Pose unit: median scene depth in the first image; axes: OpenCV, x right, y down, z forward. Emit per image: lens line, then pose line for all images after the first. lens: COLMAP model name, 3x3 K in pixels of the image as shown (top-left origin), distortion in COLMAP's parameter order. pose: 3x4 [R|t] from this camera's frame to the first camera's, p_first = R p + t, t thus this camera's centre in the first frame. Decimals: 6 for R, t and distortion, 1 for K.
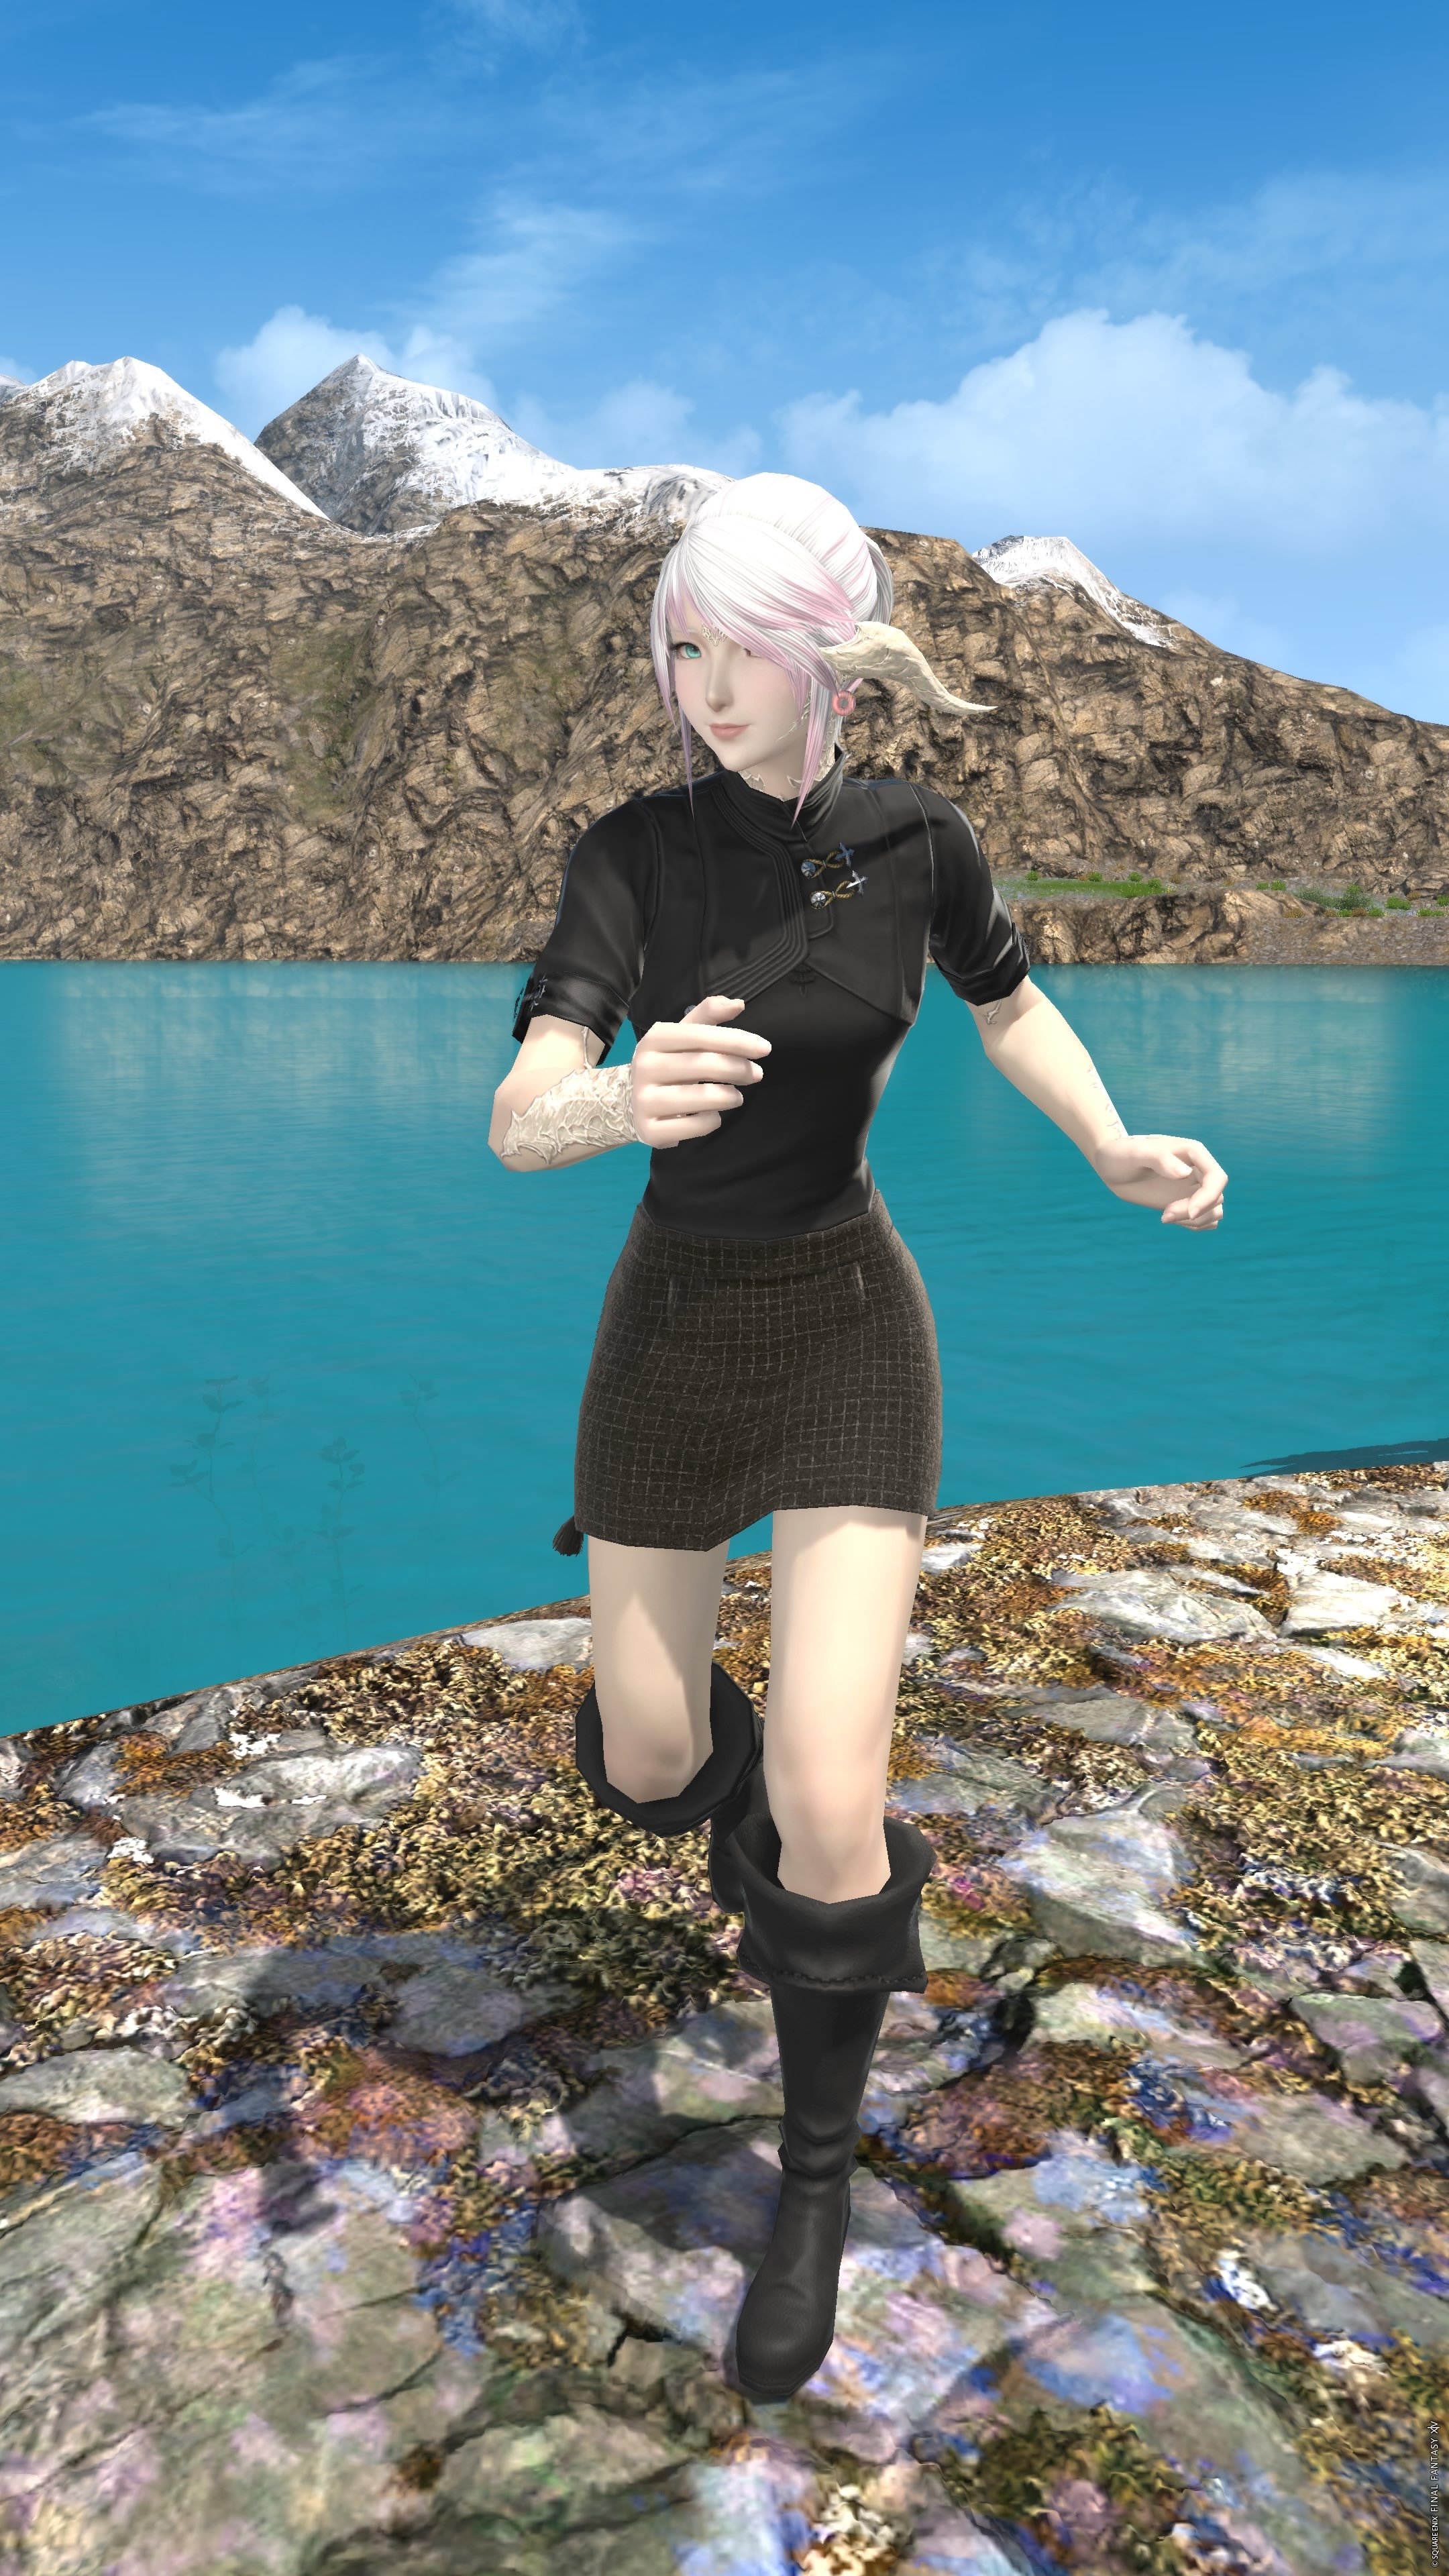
lens RADIAL K [[1855.8, 0, 722.7], [0, 1855.8, 1277.7], [0, 0, 1]] dist [0.001441, -0.001720]
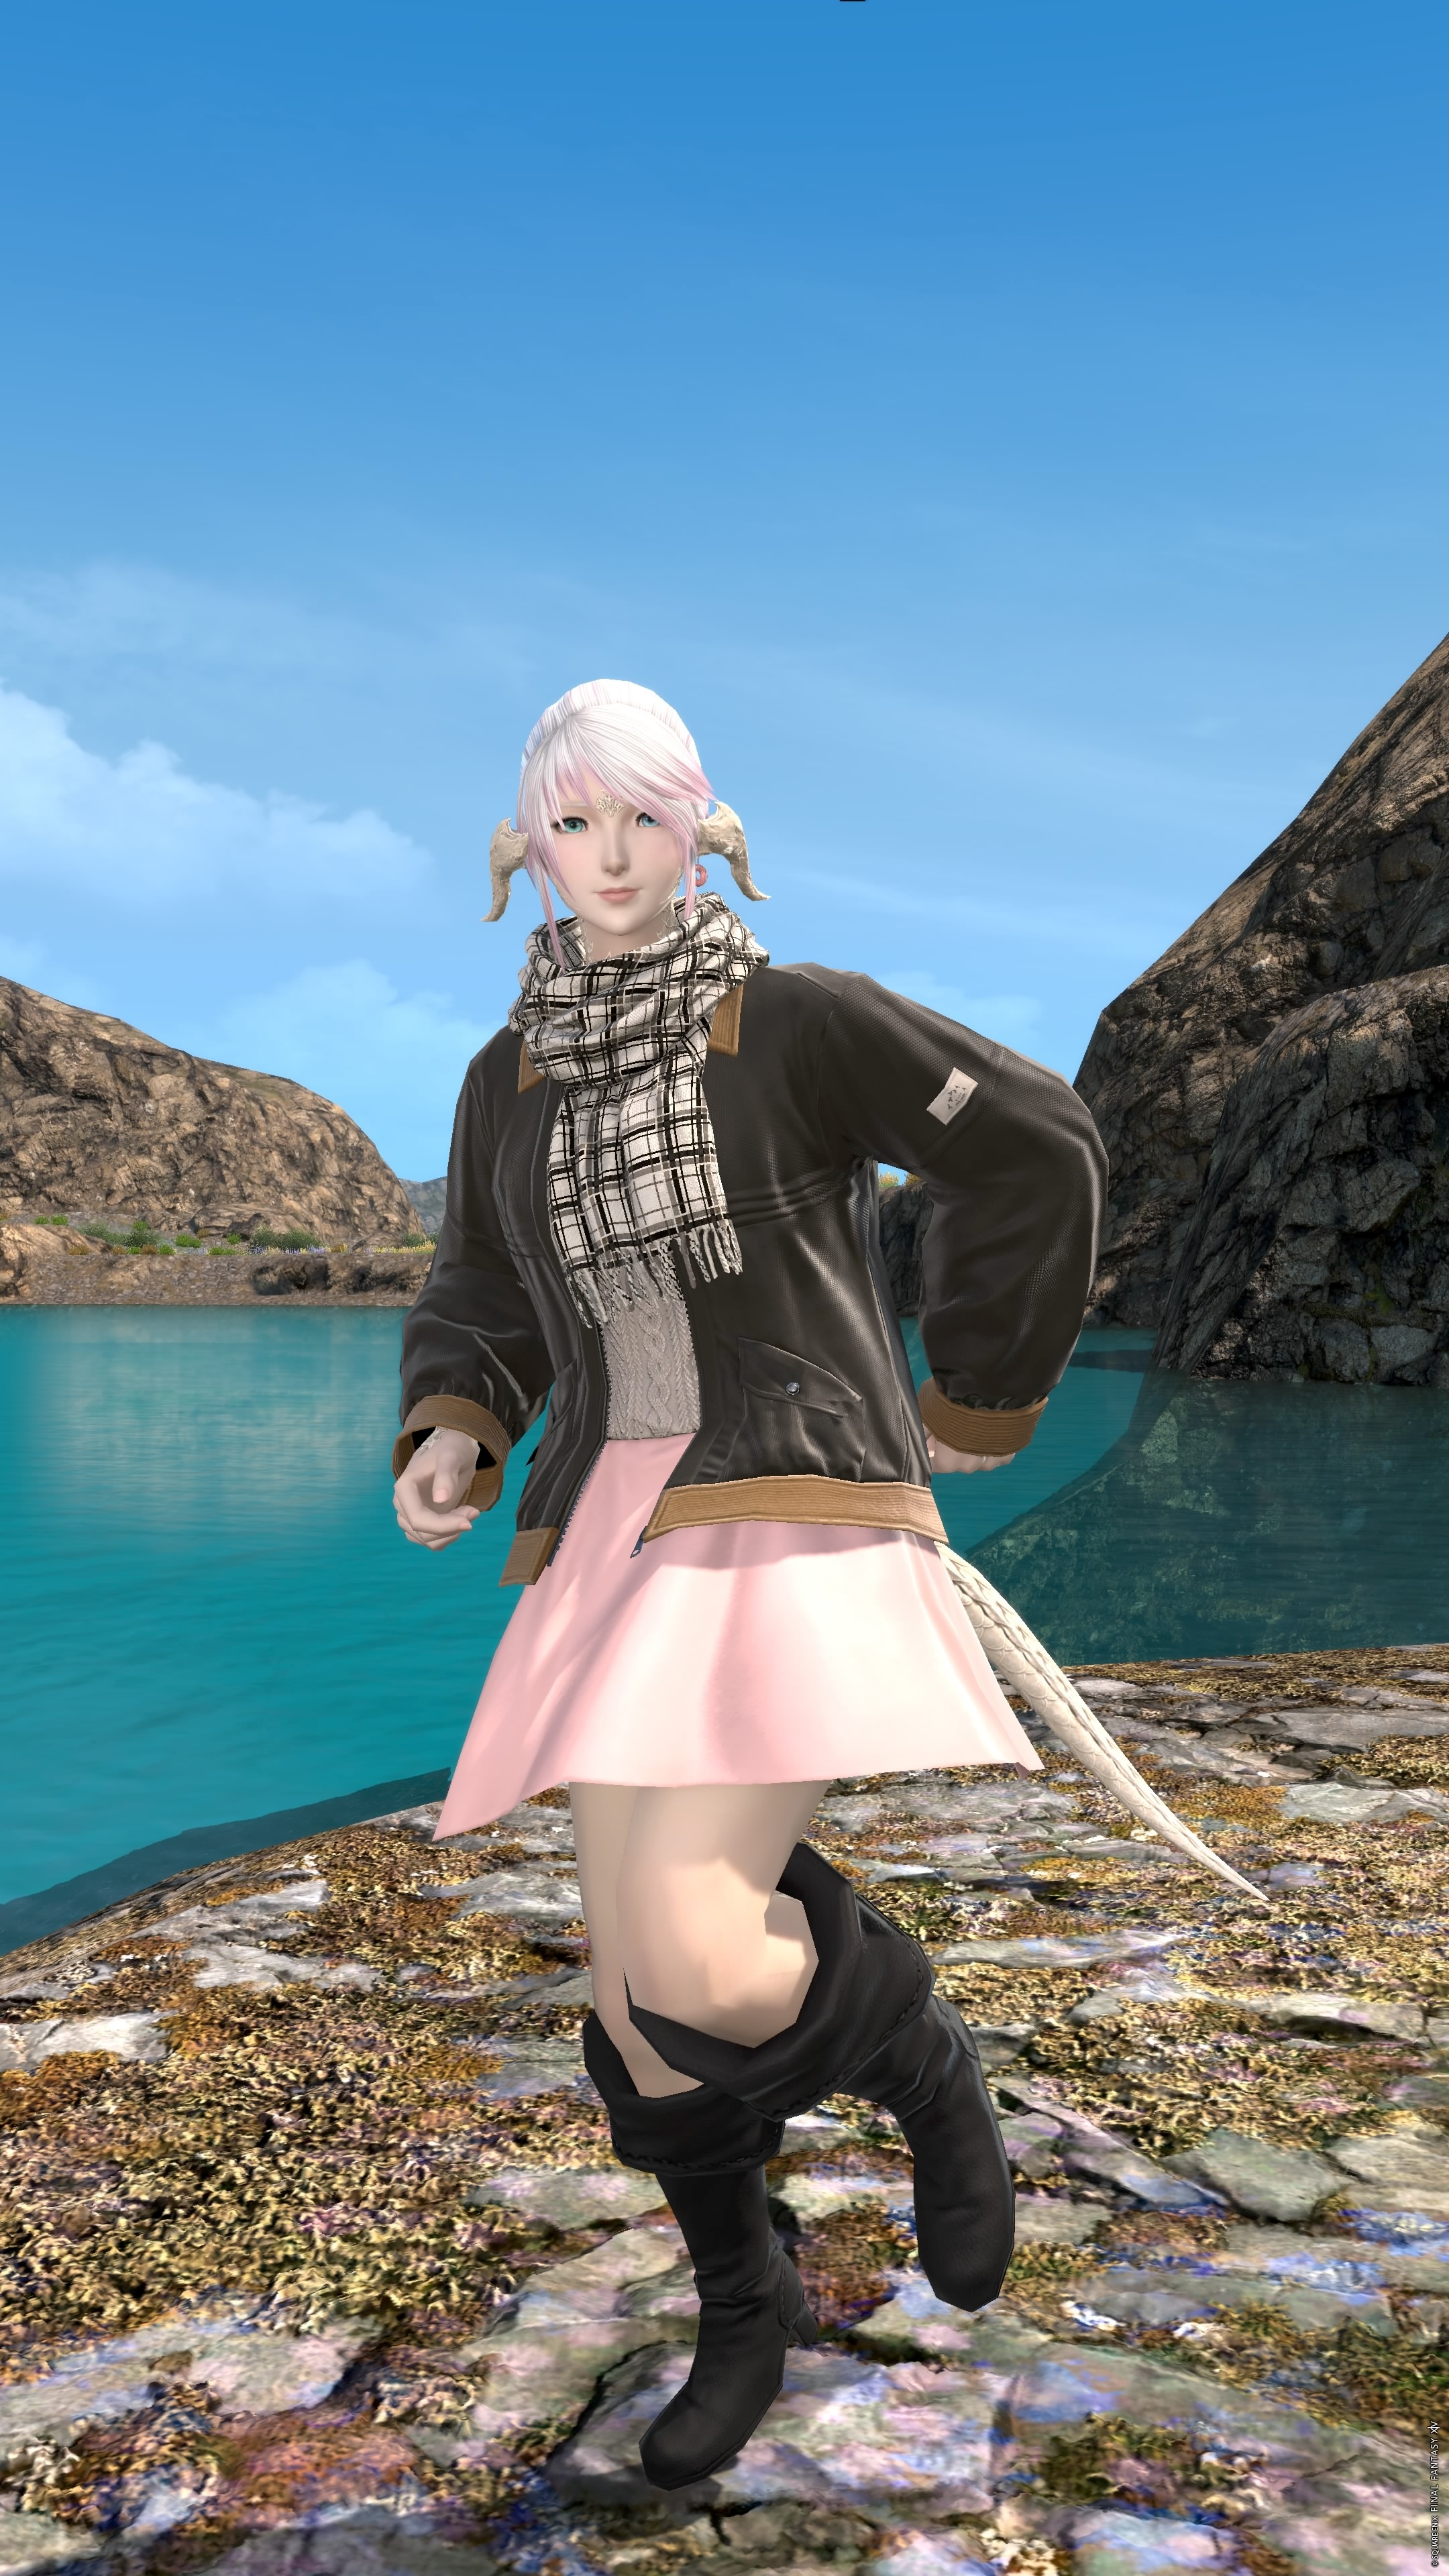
lens RADIAL K [[2057.0, 0, 740.9], [0, 2057.0, 1275.3], [0, 0, 1]] dist [-0.000490, 0.001066]
pose [[0.810140, 0.004038, 0.586223, -0.048388], [0.102115, 0.983717, -0.147896, 0.002185], [-0.577274, 0.179679, 0.796536, -0.006088]]
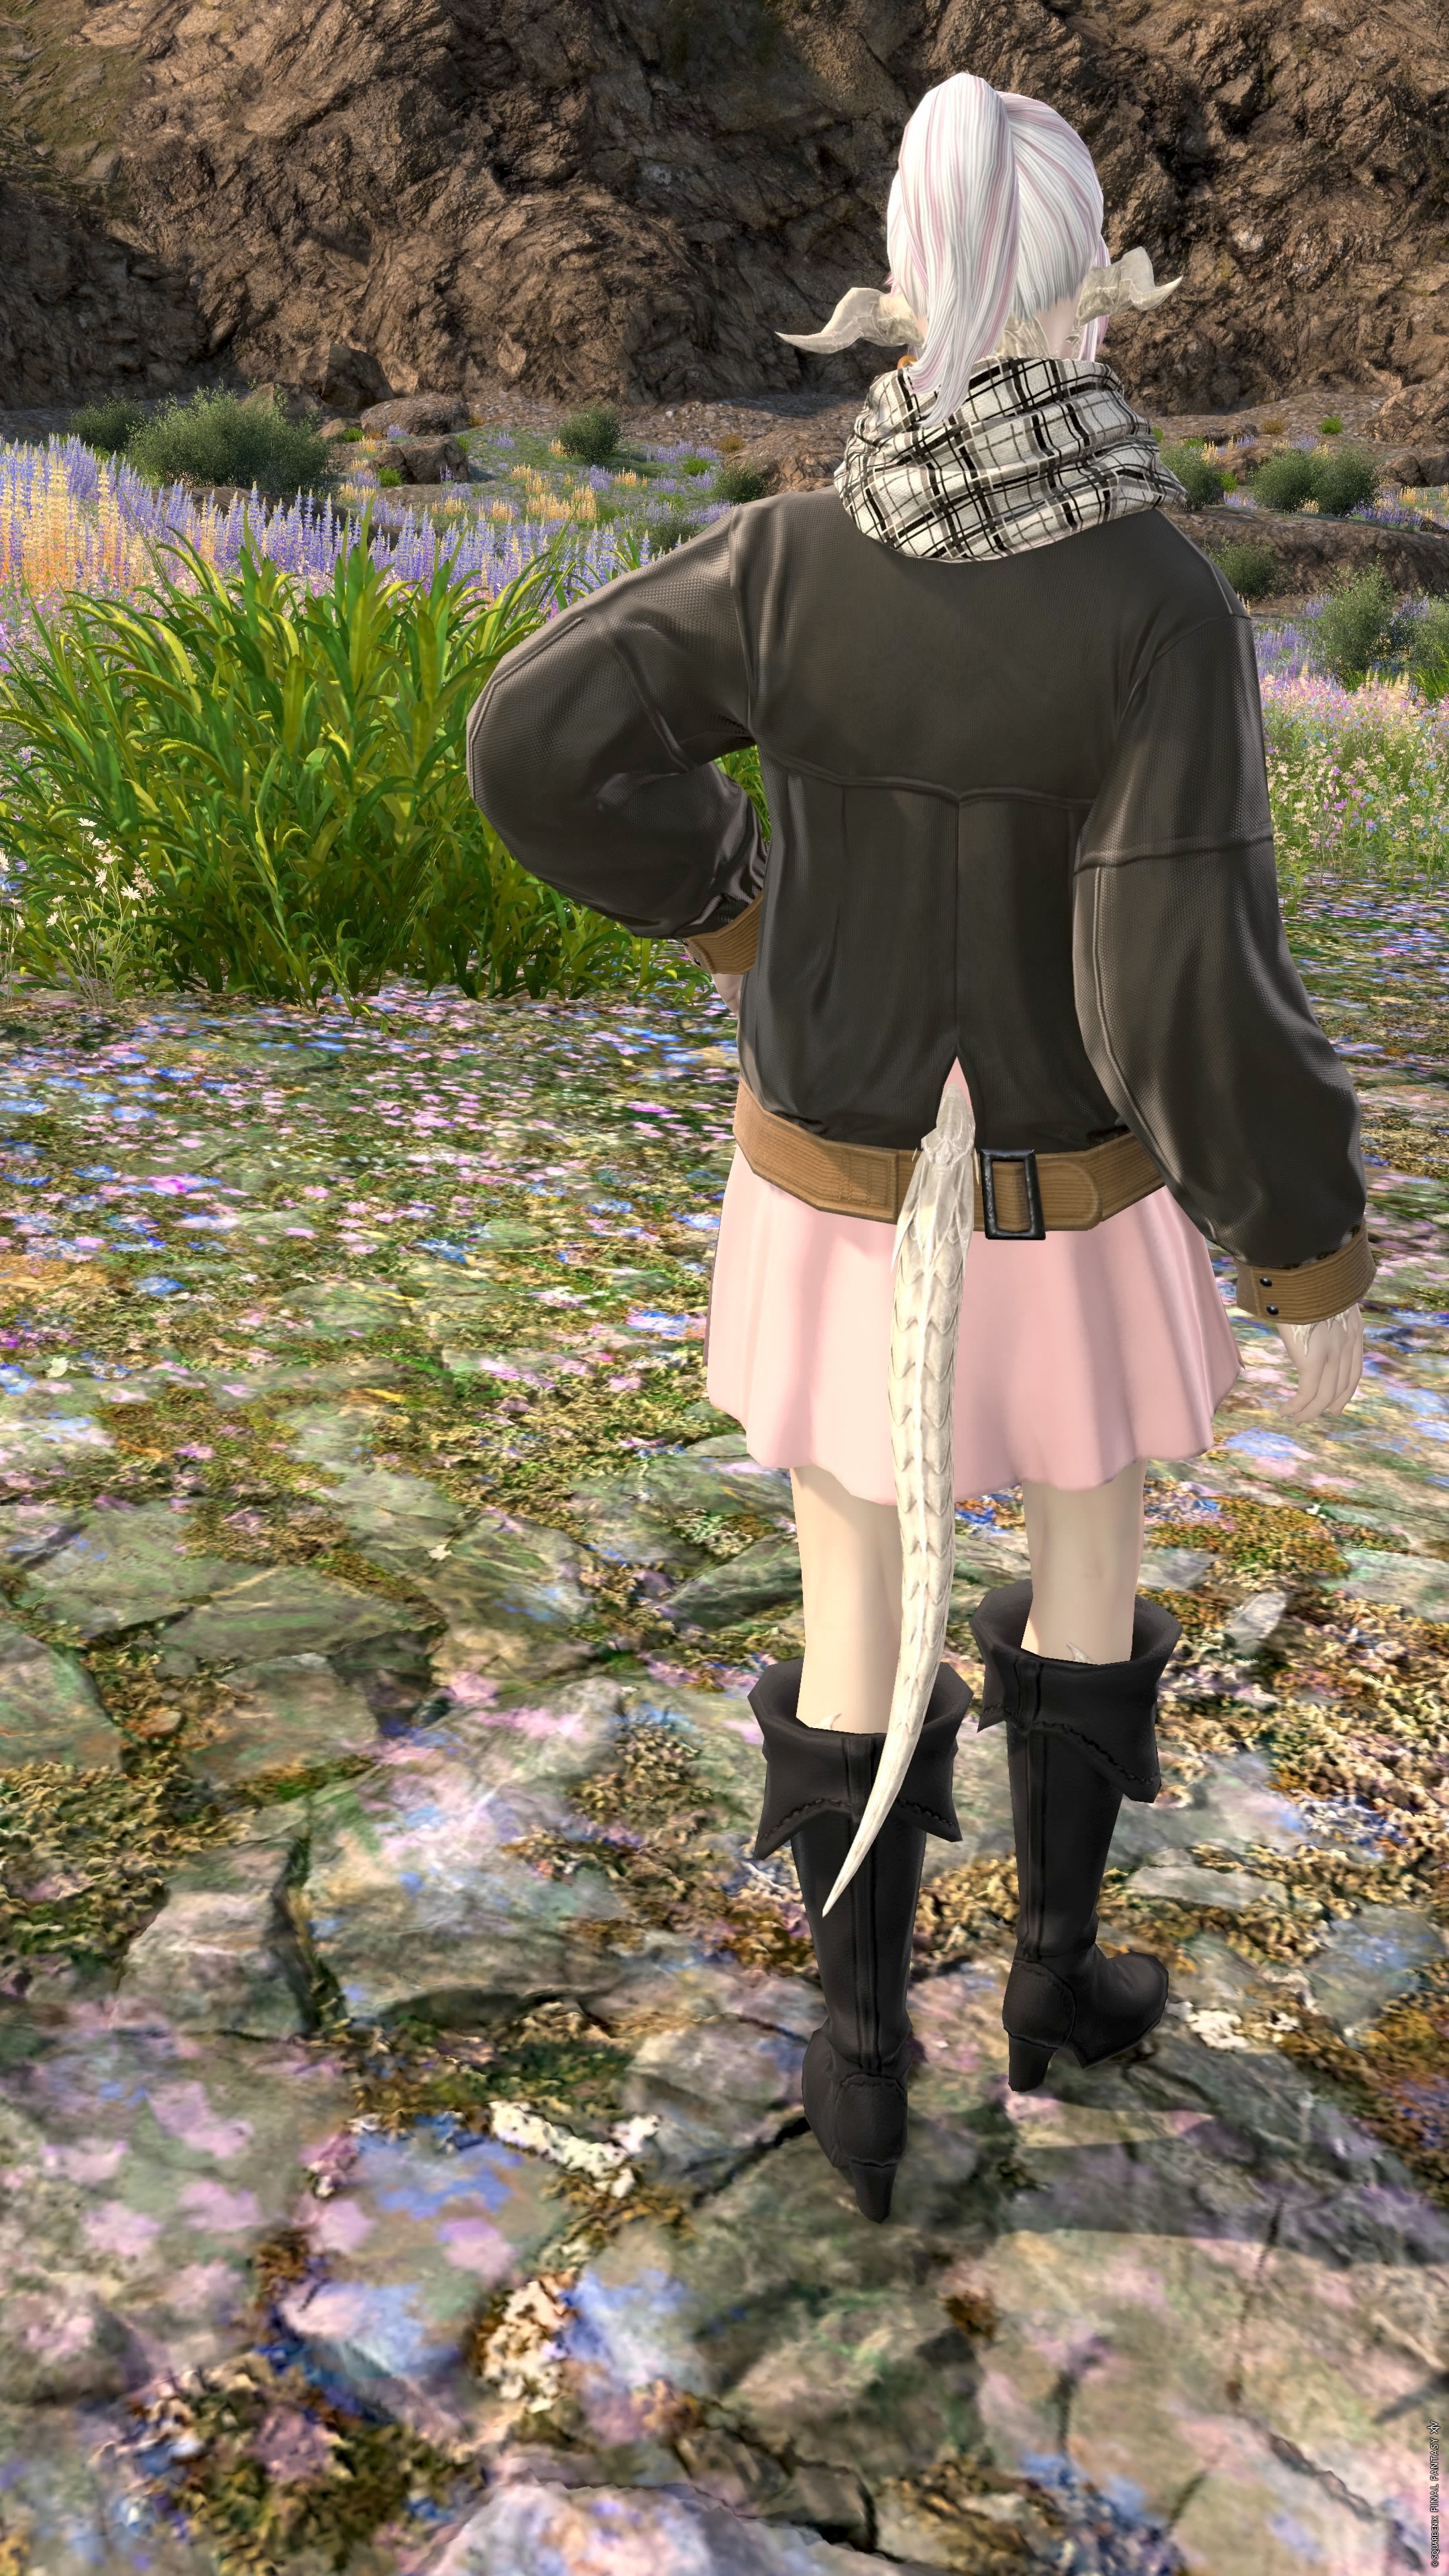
lens RADIAL K [[1944.1, 0, 742.6], [0, 1944.1, 1289.0], [0, 0, 1]] dist [-0.000885, -0.000785]
pose [[-0.930027, 0.100386, -0.353515, 0.015250], [-0.067572, 0.898853, 0.433010, -0.016754], [0.361226, 0.426599, -0.829174, 0.093126]]
